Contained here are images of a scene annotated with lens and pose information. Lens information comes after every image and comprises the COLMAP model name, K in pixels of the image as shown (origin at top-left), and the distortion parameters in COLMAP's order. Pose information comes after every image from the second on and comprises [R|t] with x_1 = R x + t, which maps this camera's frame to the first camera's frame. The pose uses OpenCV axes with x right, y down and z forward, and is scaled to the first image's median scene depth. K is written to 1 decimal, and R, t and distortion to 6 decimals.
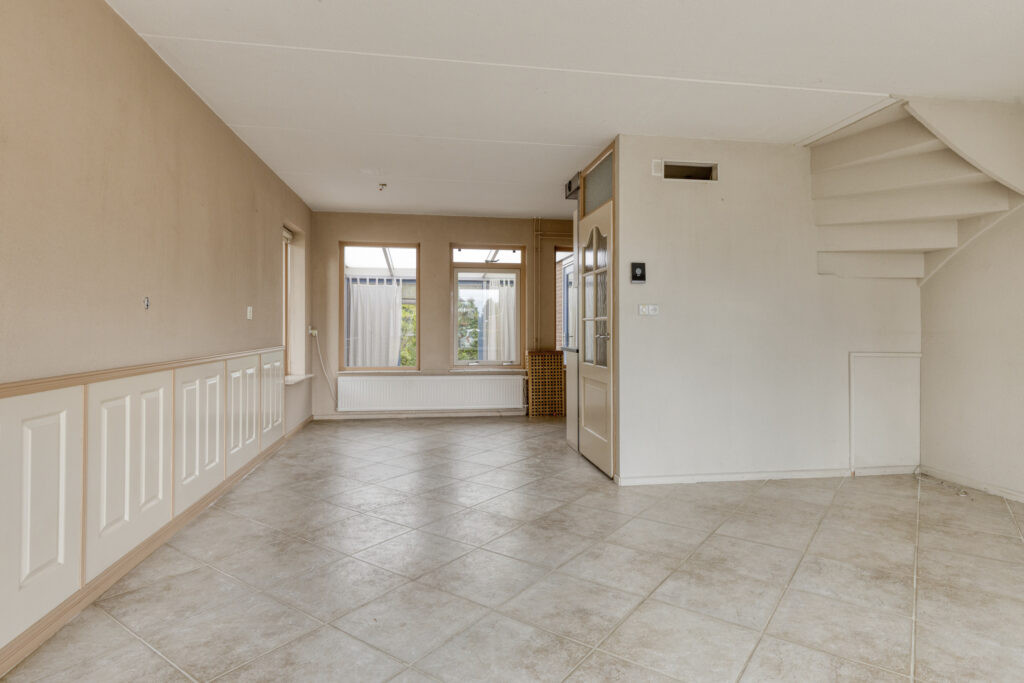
lens RADIAL K [[584.5, 0, 534.6], [0, 584.5, 319.4], [0, 0, 1]] dist [0.008008, -0.000227]
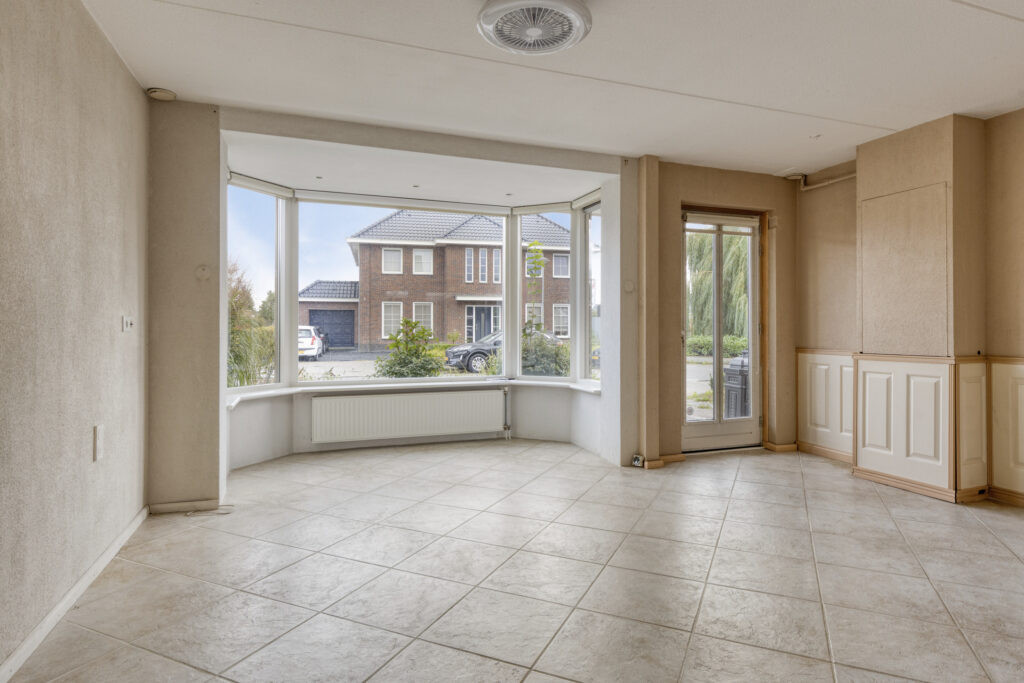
lens RADIAL K [[589.9, 0, 536.0], [0, 589.9, 329.8], [0, 0, 1]] dist [0.010149, 0.000095]
pose [[-0.981300, -0.003372, -0.192455, 0.501963], [-0.001188, 0.999934, -0.011459, 0.012373], [0.192481, -0.011016, -0.981239, 0.896534]]
